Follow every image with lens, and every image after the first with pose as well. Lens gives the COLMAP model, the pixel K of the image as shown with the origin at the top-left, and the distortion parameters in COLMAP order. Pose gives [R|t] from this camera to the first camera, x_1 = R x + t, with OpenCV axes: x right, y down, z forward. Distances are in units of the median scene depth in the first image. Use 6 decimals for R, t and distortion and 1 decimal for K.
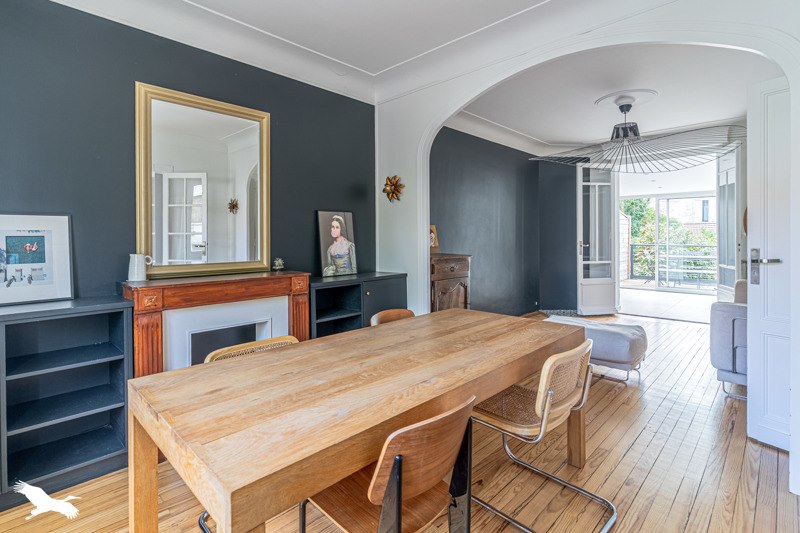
lens RADIAL K [[391.2, 0, 400.5], [0, 391.2, 240.1], [0, 0, 1]] dist [-0.005507, -0.000229]
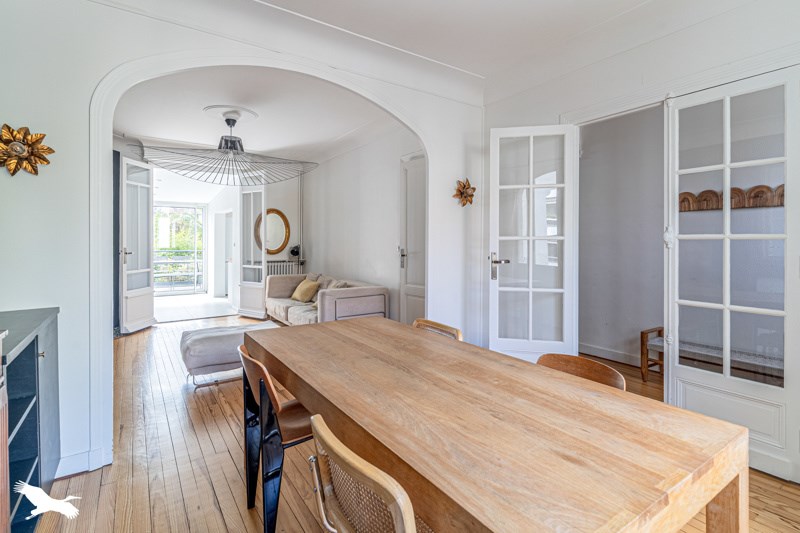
lens RADIAL K [[391.2, 0, 390.0], [0, 391.2, 241.1], [0, 0, 1]] dist [-0.005507, -0.000229]
pose [[0.216108, 0.006066, 0.976351, -1.093161], [0.006513, 0.999949, -0.007655, -0.005933], [-0.976348, 0.008013, 0.216058, 1.027308]]
